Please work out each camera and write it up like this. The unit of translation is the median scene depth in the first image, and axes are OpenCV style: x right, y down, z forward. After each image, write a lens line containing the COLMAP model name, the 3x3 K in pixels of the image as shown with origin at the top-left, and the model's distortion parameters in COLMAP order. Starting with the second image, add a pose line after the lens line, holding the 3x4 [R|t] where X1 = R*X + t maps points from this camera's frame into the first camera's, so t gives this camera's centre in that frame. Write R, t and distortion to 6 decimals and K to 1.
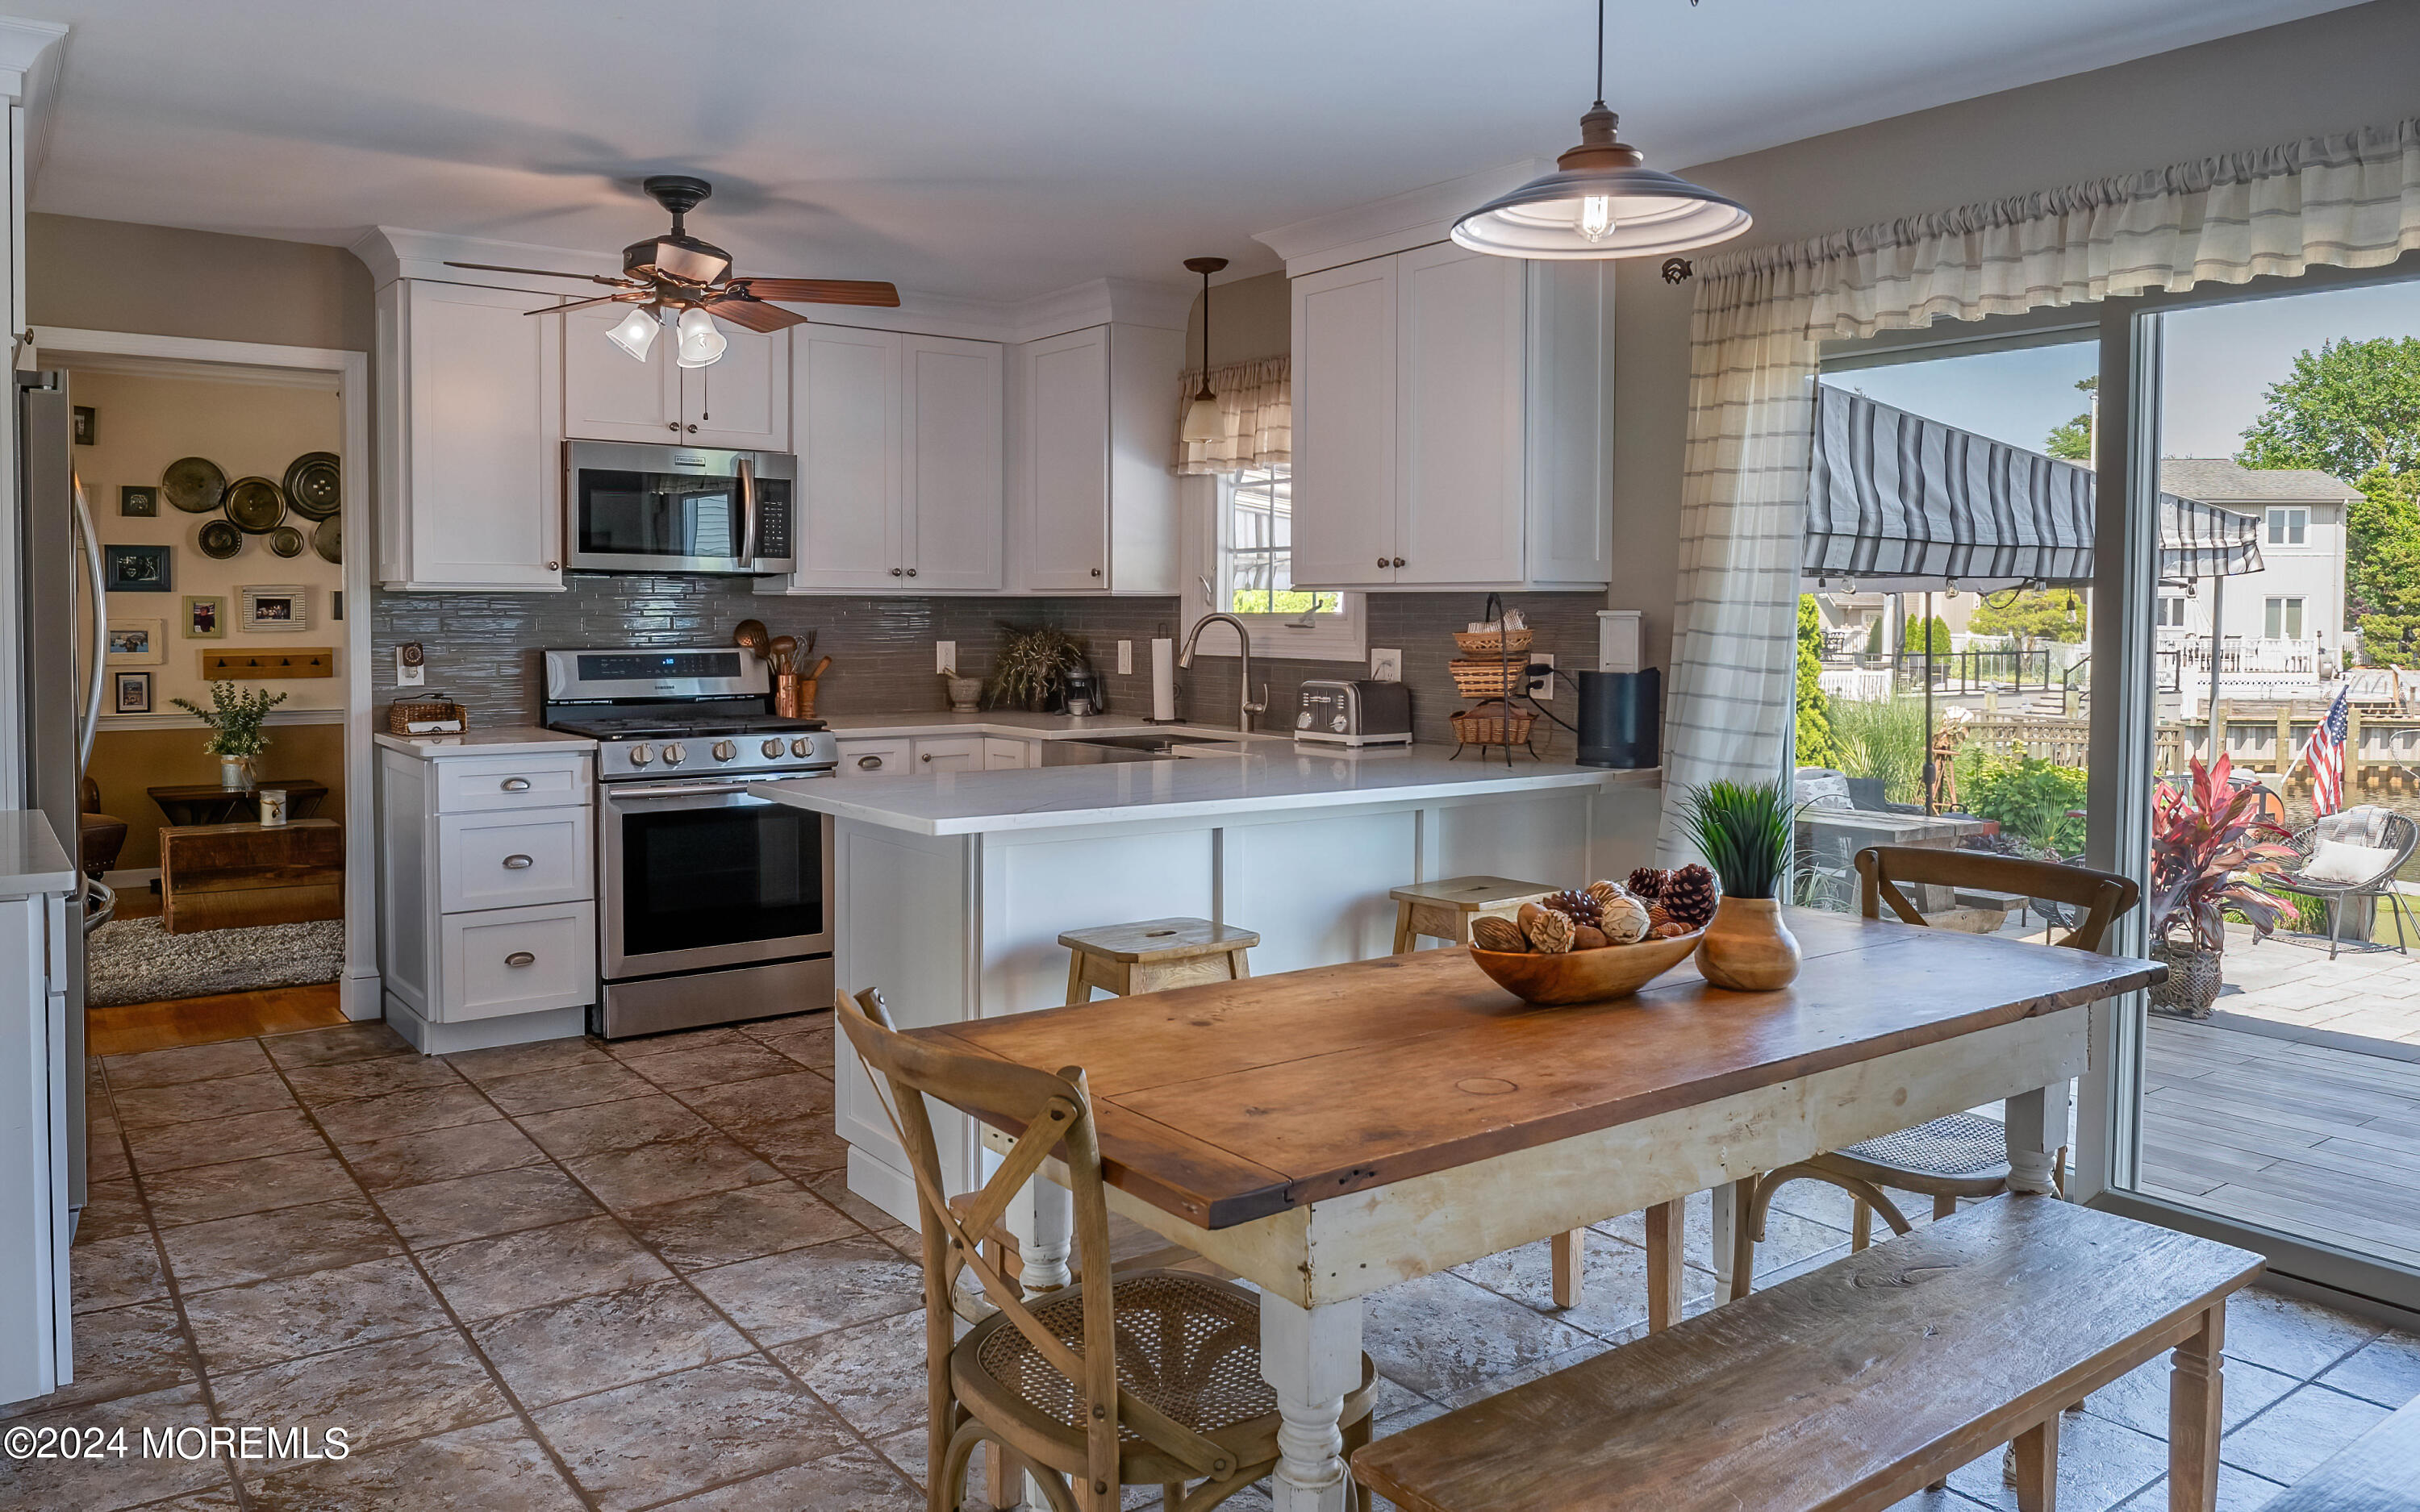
lens RADIAL K [[1682.1, 0, 1138.6], [0, 1682.1, 643.4], [0, 0, 1]] dist [-0.002643, 0.000288]
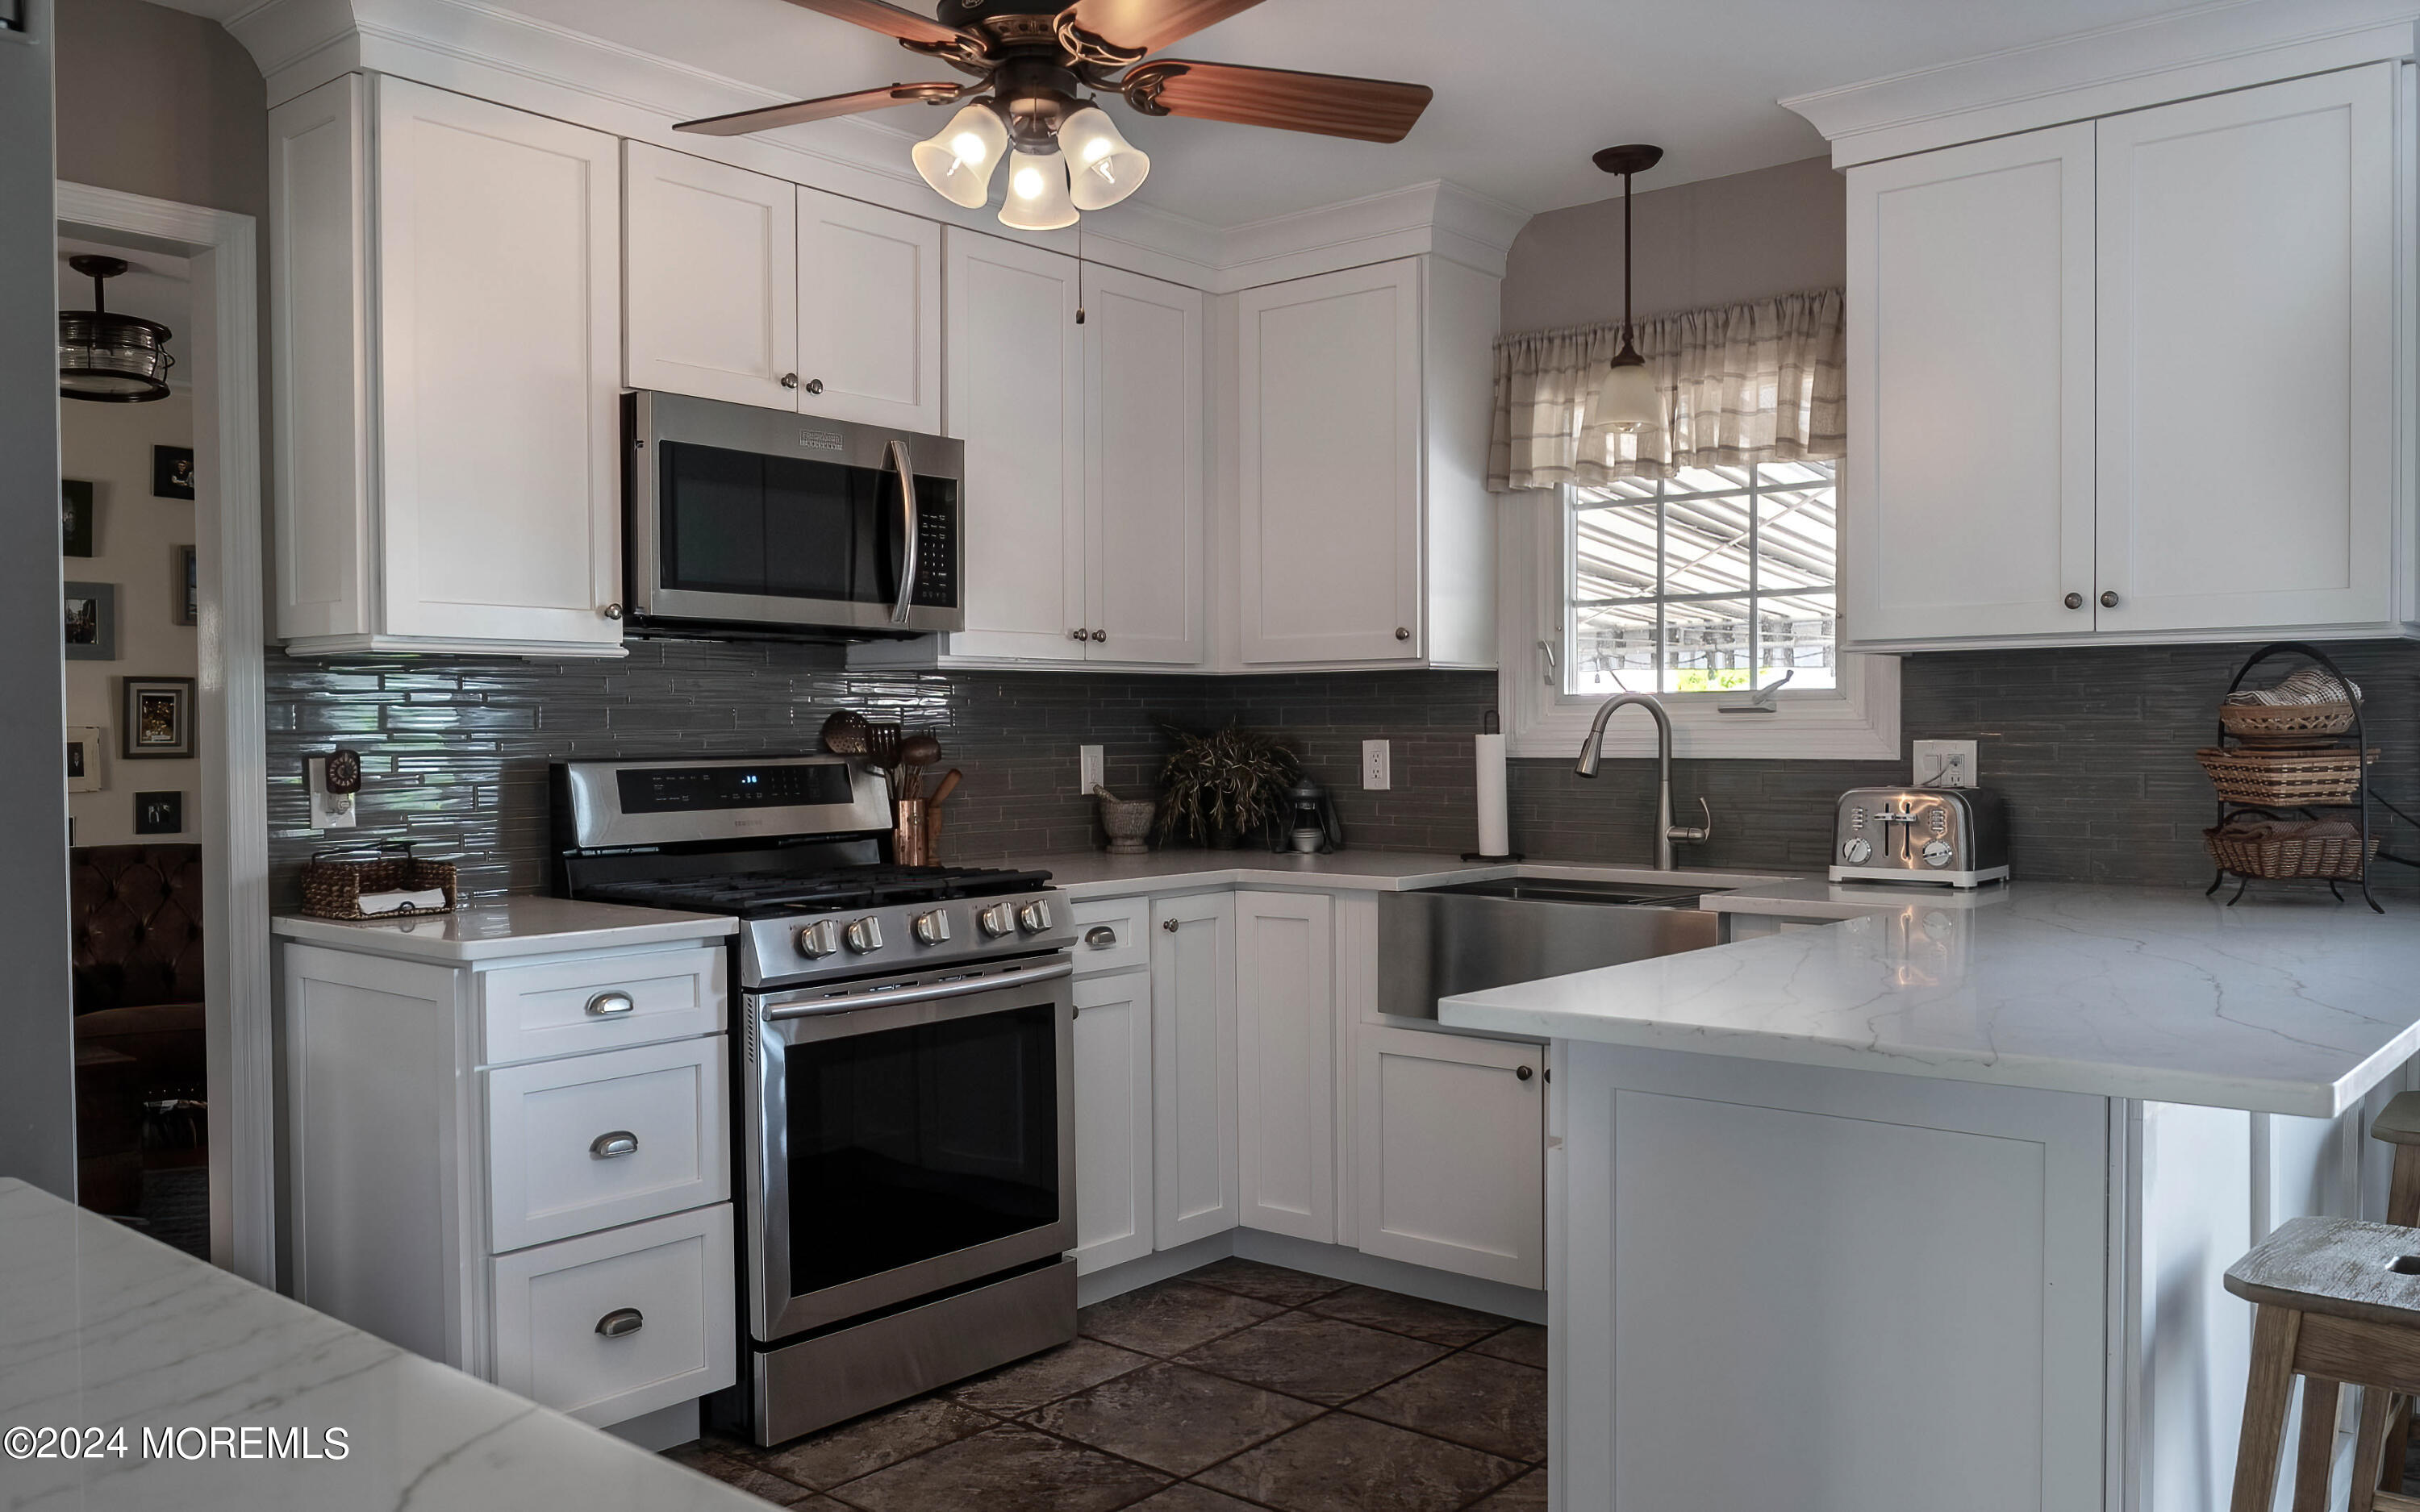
lens RADIAL K [[1892.2, 0, 1206.2], [0, 1892.2, 758.3], [0, 0, 1]] dist [-0.021255, -0.000436]
pose [[0.971237, -0.013698, 0.237721, -0.288020], [0.014860, 0.999885, -0.003094, 0.007795], [-0.237652, 0.006538, 0.971328, 0.315631]]
